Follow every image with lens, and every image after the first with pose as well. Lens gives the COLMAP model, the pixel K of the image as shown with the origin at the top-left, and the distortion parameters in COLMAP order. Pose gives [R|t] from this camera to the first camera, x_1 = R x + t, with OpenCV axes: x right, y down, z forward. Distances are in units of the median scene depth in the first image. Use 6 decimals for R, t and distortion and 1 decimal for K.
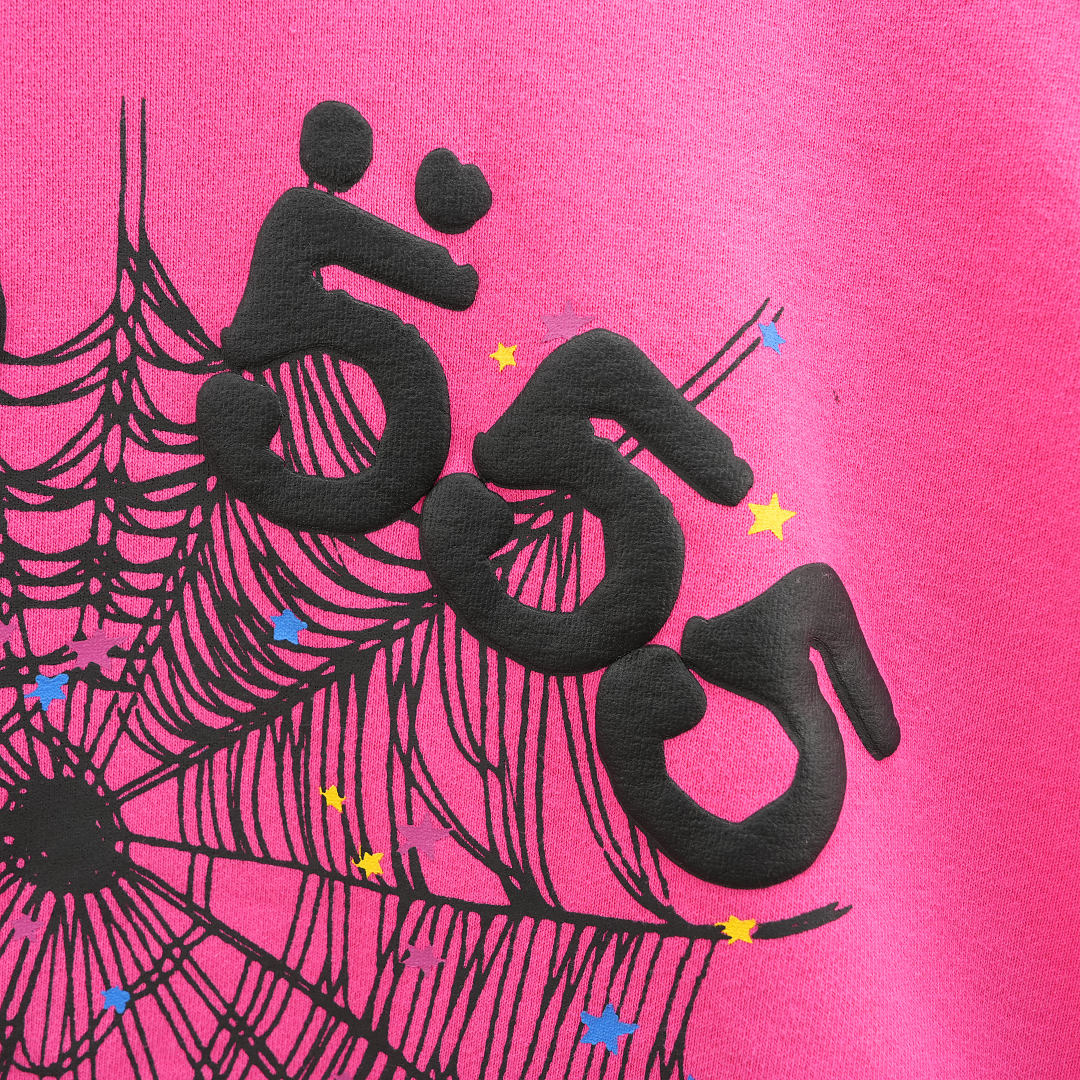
lens RADIAL K [[1114.9, 0, 540.0], [0, 1114.9, 540.0], [0, 0, 1]] dist [-0.025061, 0.018465]
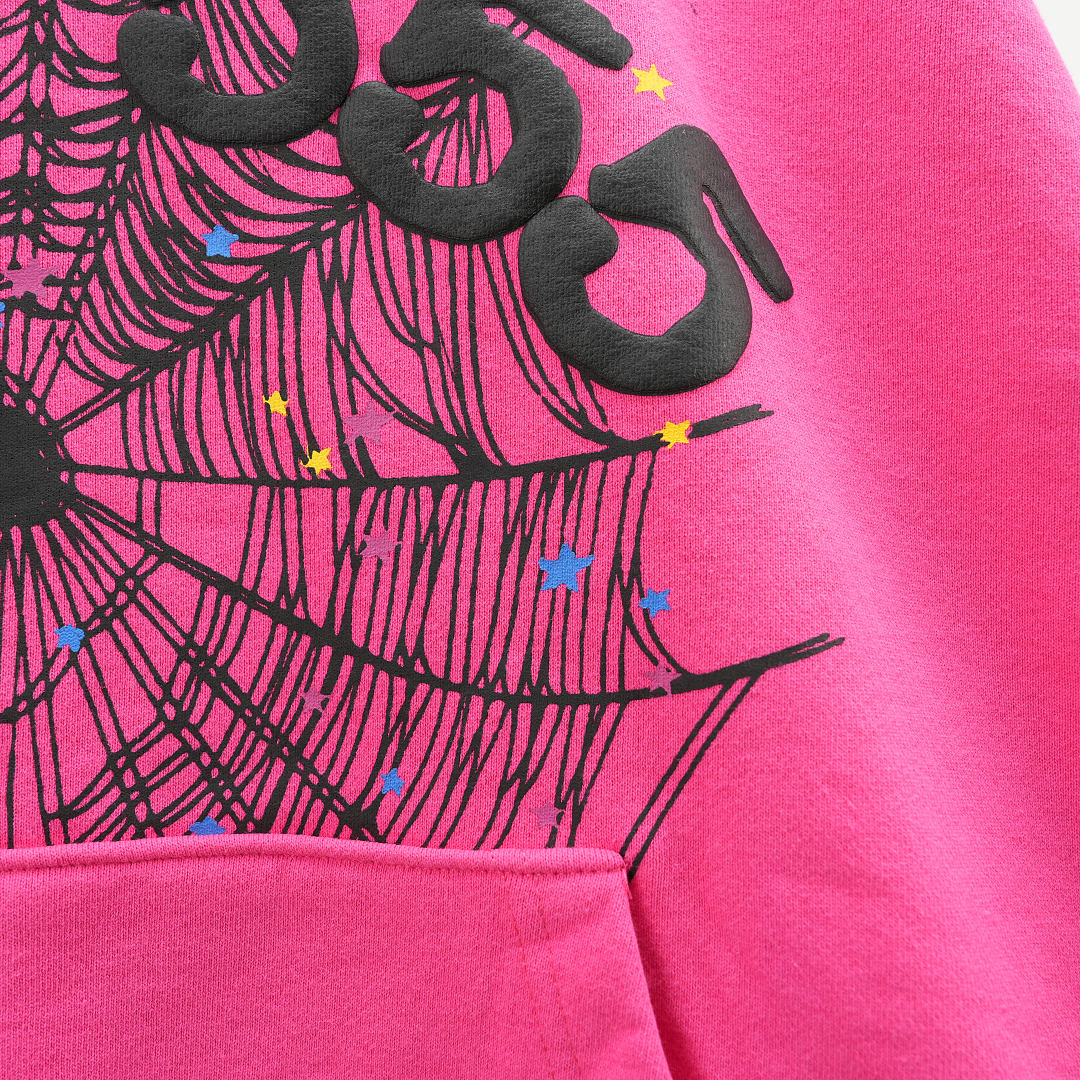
lens RADIAL K [[1114.9, 0, 540.0], [0, 1114.9, 540.0], [0, 0, 1]] dist [-0.025061, 0.018465]
pose [[0.986892, -0.105584, 0.122051, -0.085666], [0.121090, 0.984416, -0.127523, 0.530493], [-0.106684, 0.140630, 0.984298, -0.029380]]
